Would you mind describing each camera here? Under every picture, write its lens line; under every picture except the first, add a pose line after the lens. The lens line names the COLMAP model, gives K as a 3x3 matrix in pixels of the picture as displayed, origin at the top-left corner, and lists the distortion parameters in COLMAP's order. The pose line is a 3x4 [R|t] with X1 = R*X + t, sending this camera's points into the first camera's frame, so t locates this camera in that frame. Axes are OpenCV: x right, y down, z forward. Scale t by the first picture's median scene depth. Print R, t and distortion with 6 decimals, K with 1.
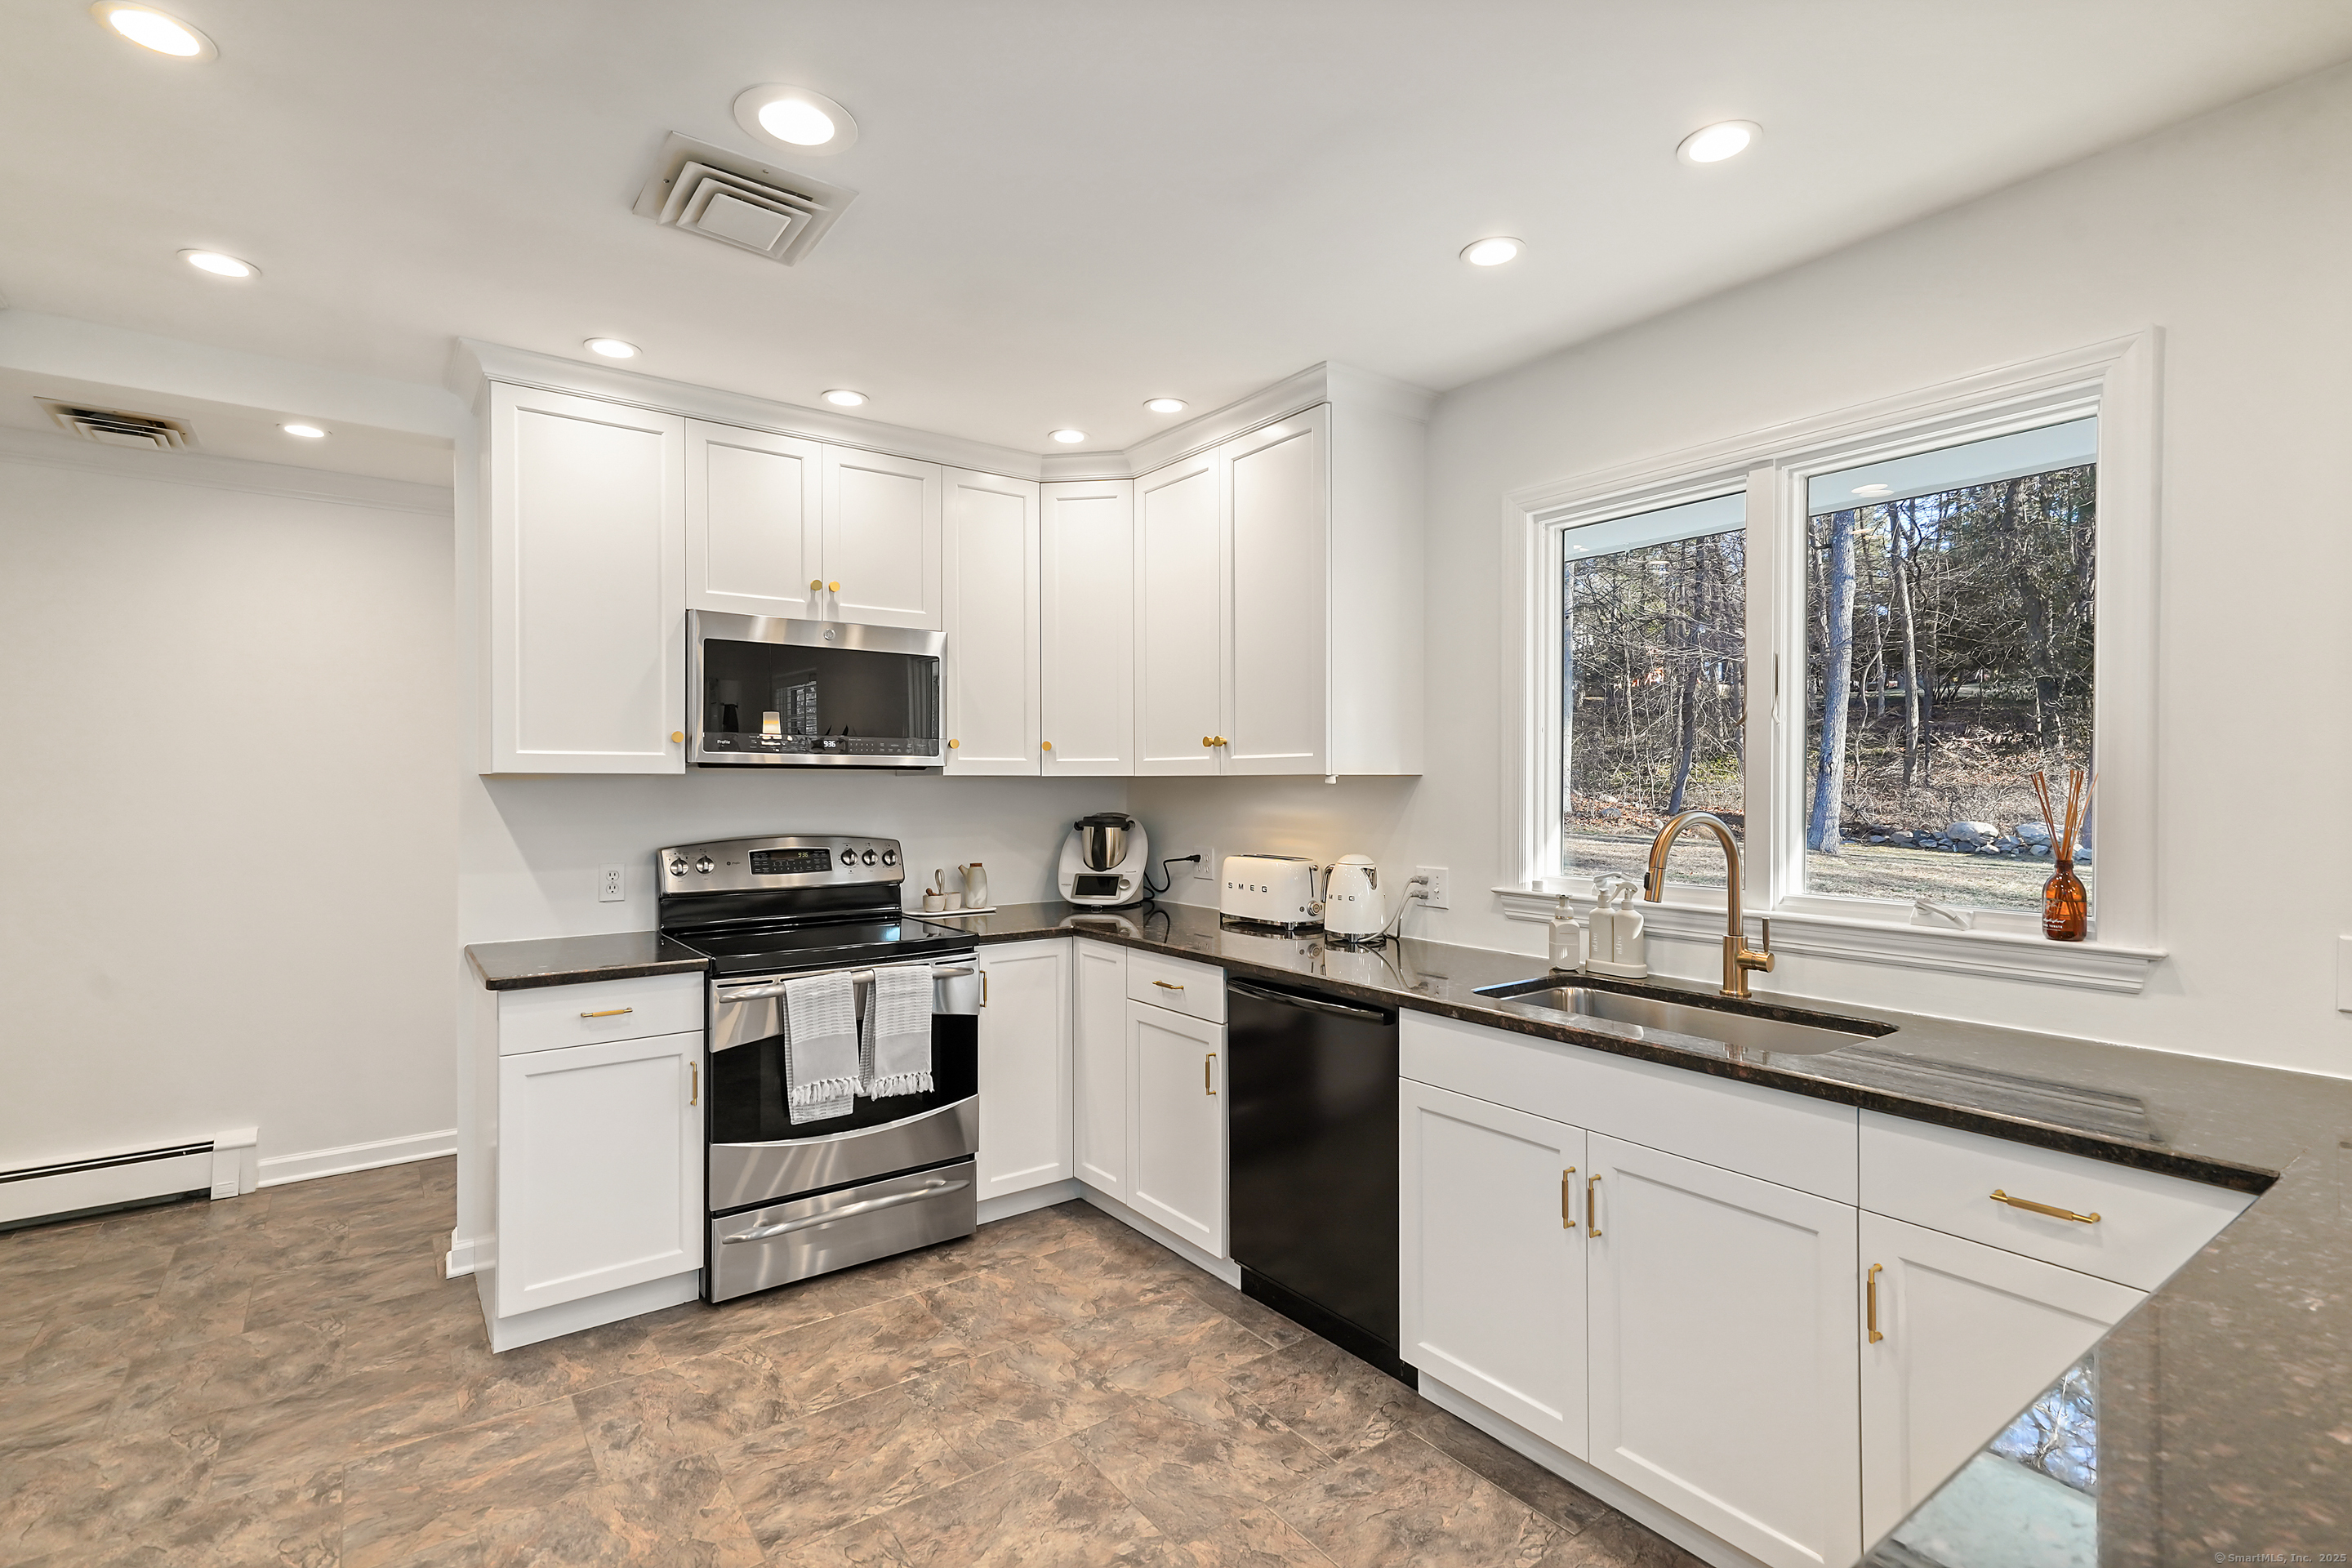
lens RADIAL K [[1085.9, 0, 1161.3], [0, 1085.9, 779.9], [0, 0, 1]] dist [0.010029, 0.000579]
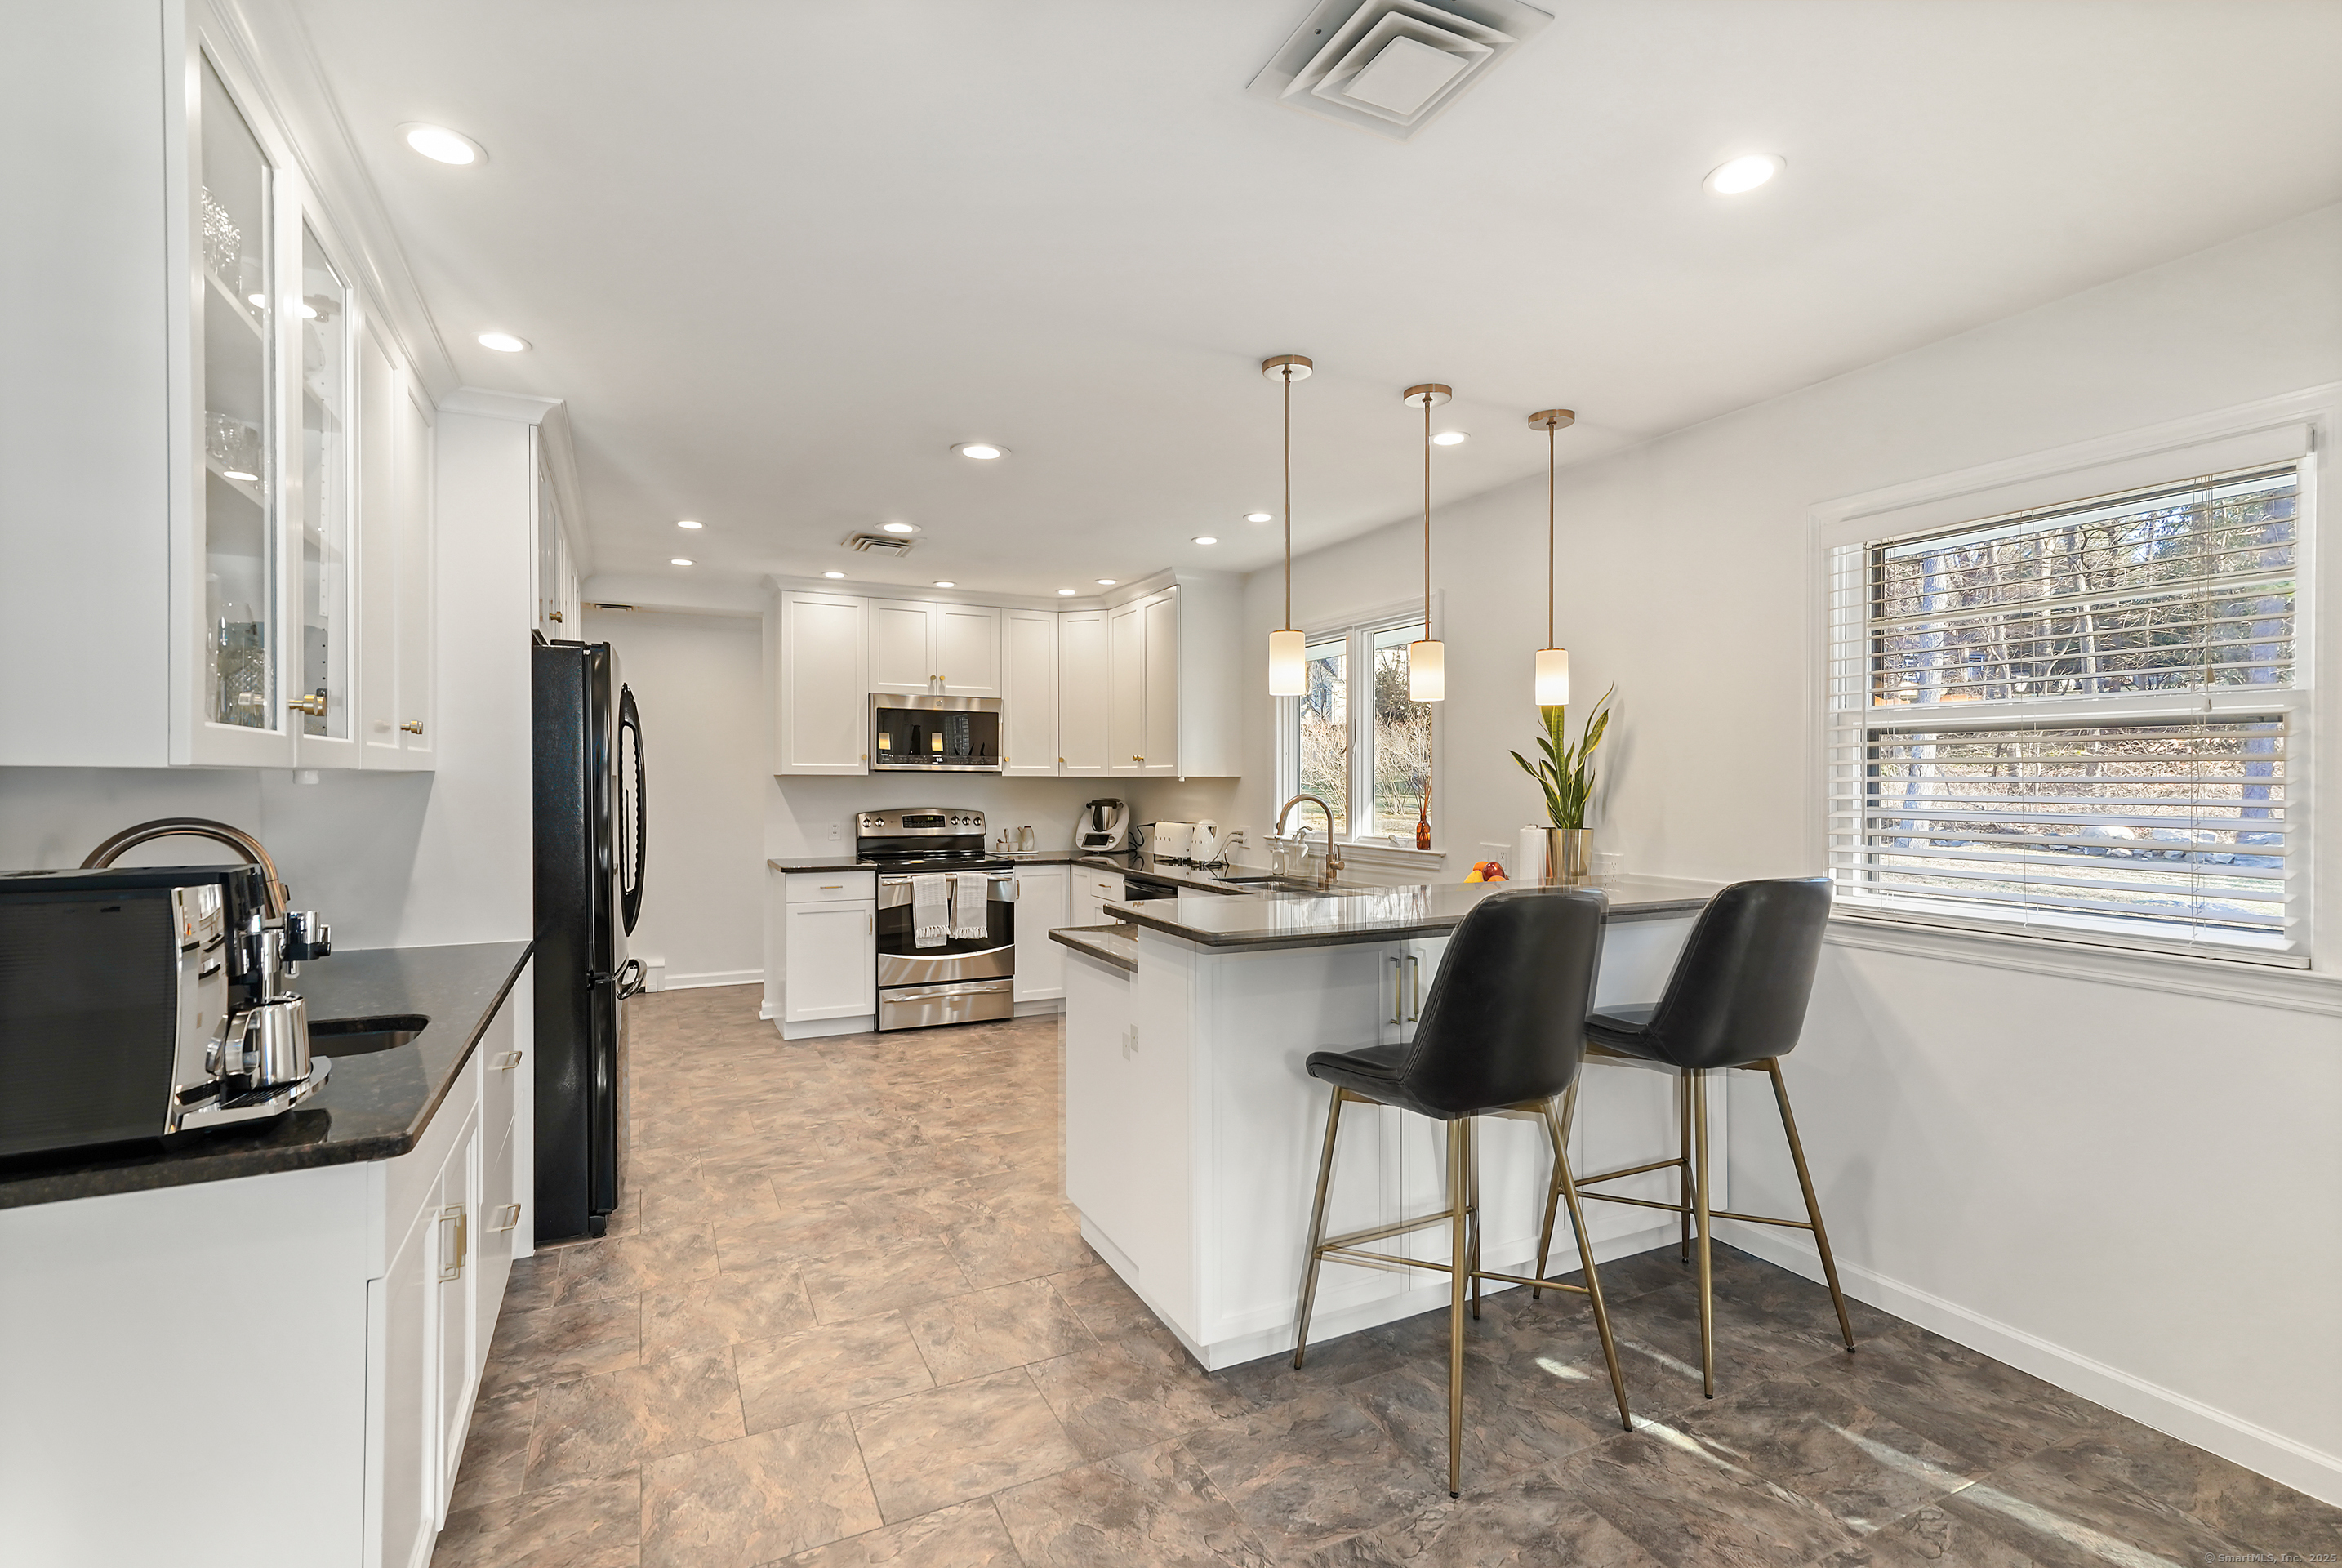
lens RADIAL K [[1081.4, 0, 1156.4], [0, 1081.4, 780.0], [0, 0, 1]] dist [0.010029, 0.000579]
pose [[0.982847, 0.003072, -0.184398, 0.454914], [-0.002934, 0.999995, 0.001022, -0.000342], [0.184400, -0.000463, 0.982851, -0.870711]]
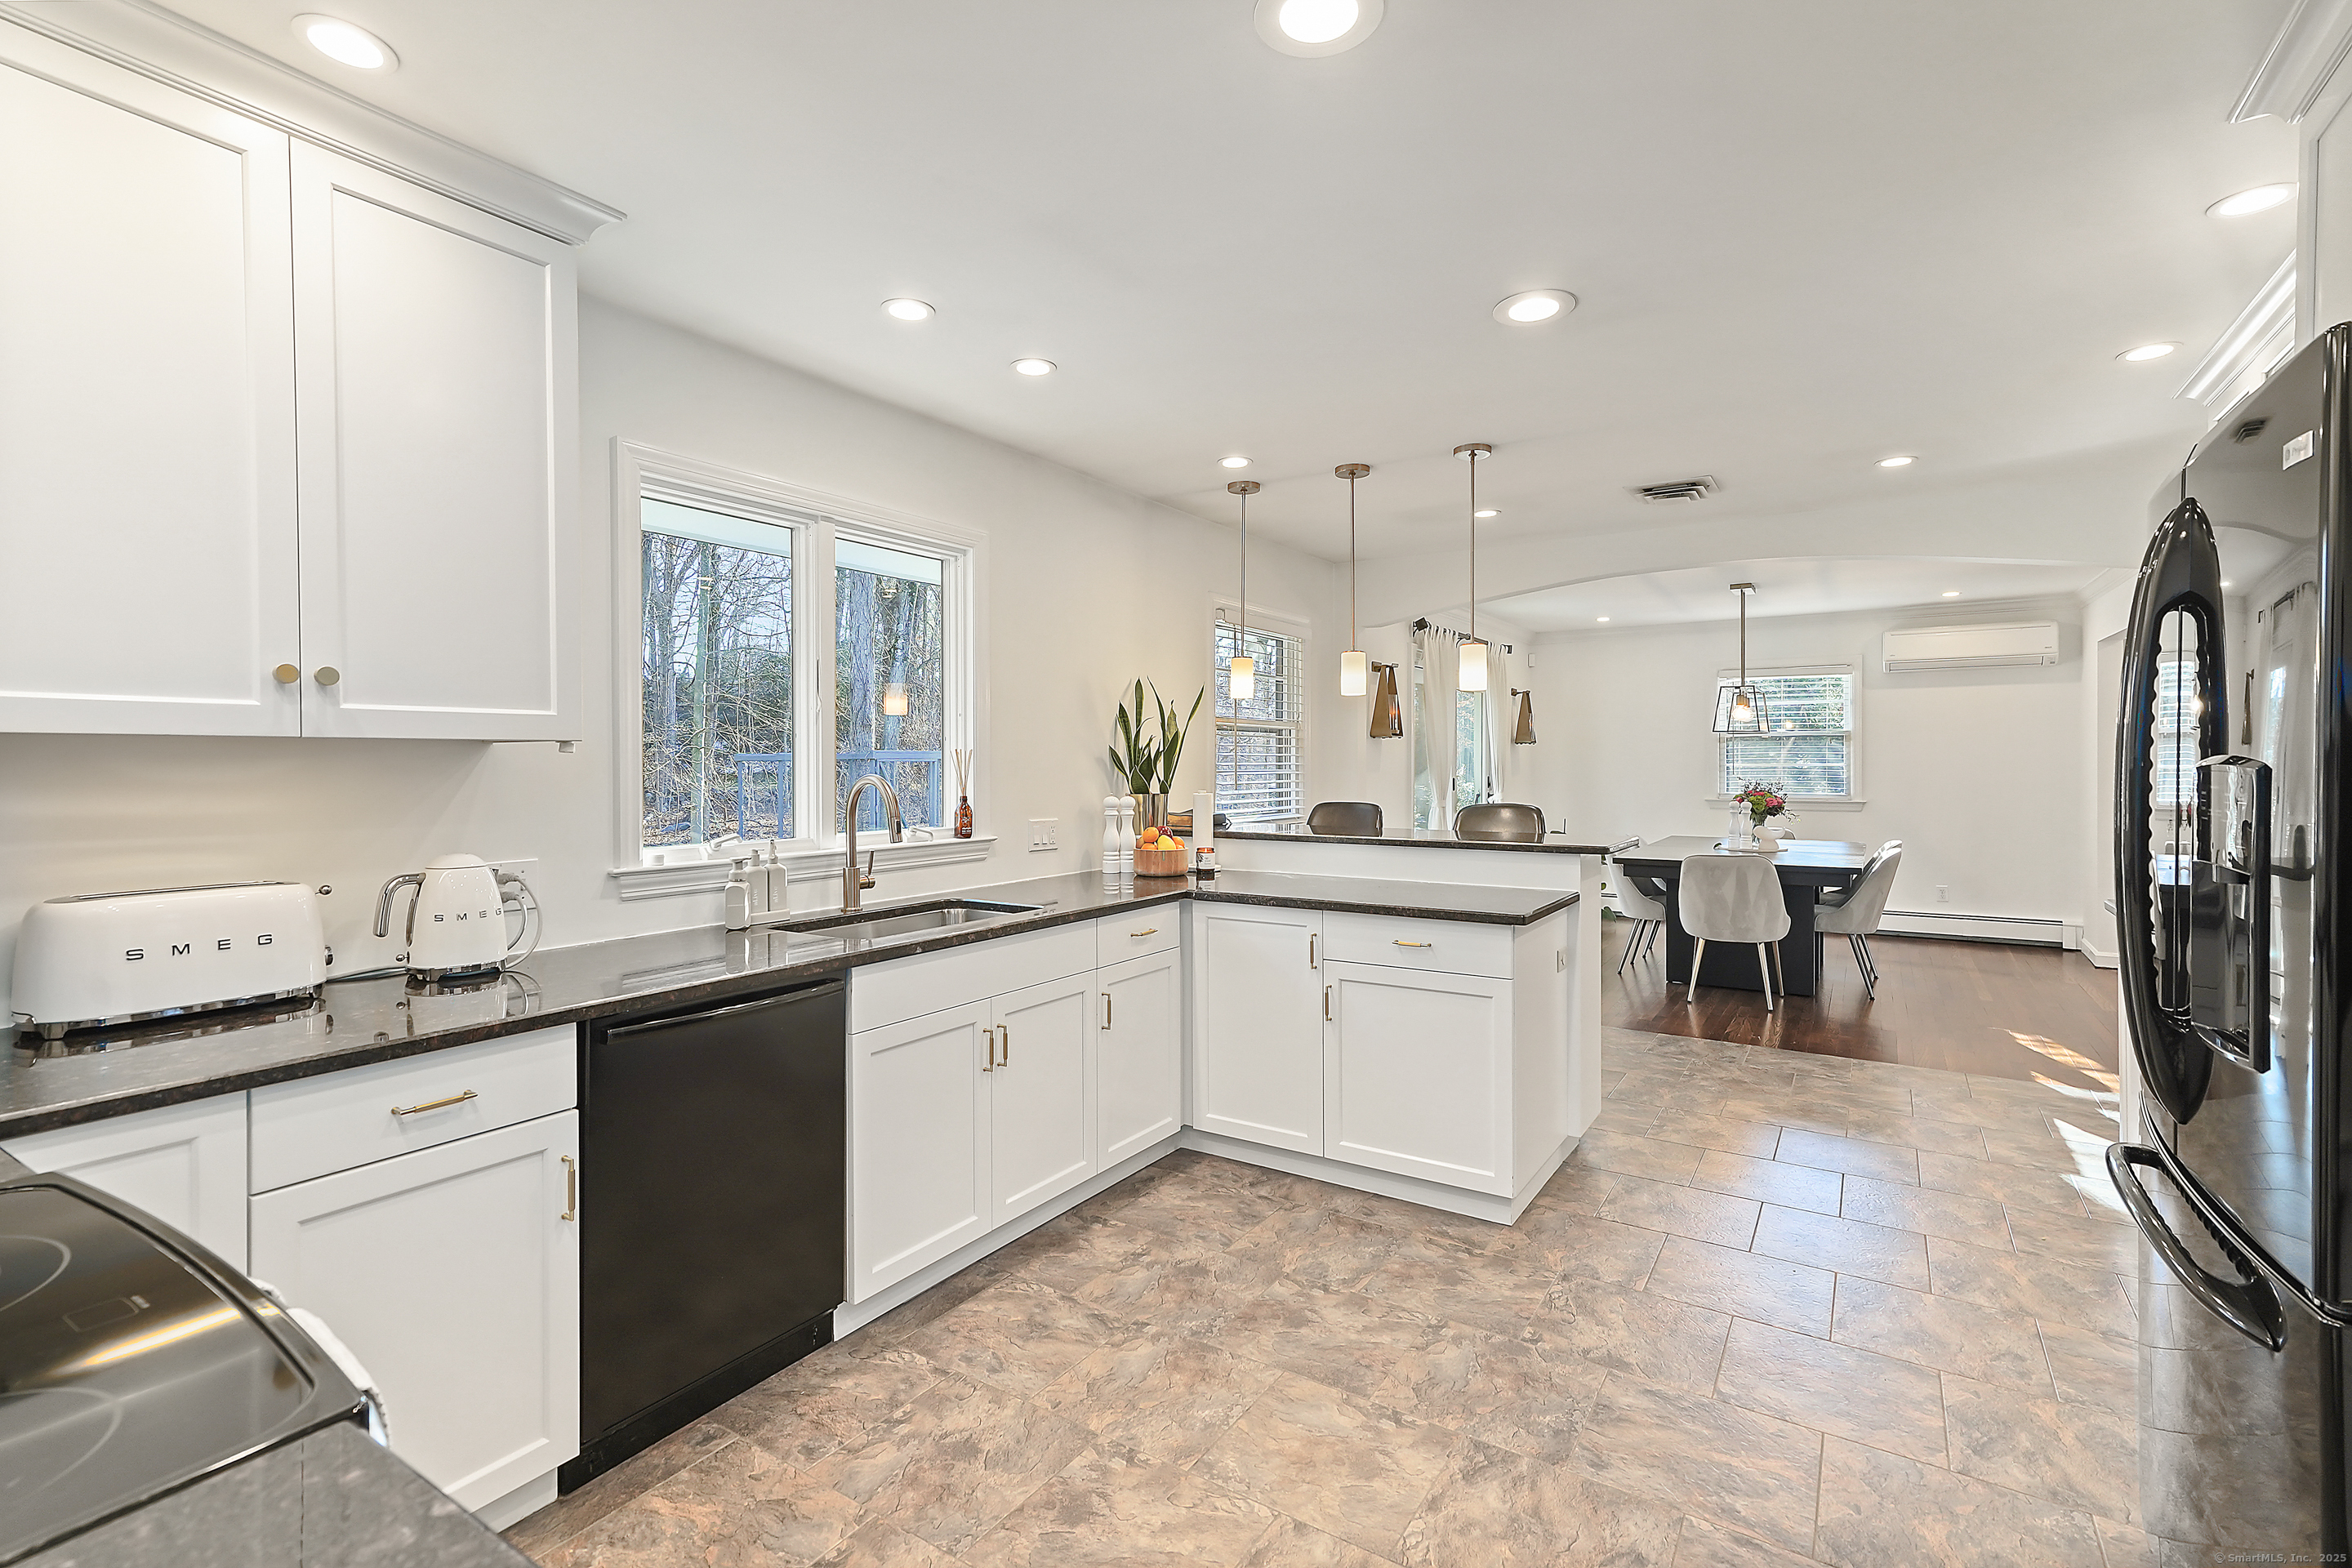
lens RADIAL K [[1085.9, 0, 1161.3], [0, 1085.9, 779.9], [0, 0, 1]] dist [0.010029, 0.000579]
pose [[-0.350260, -0.013099, 0.936561, -0.684627], [0.002239, 0.999888, 0.014821, 0.011905], [-0.936650, 0.007288, -0.350191, 0.874269]]
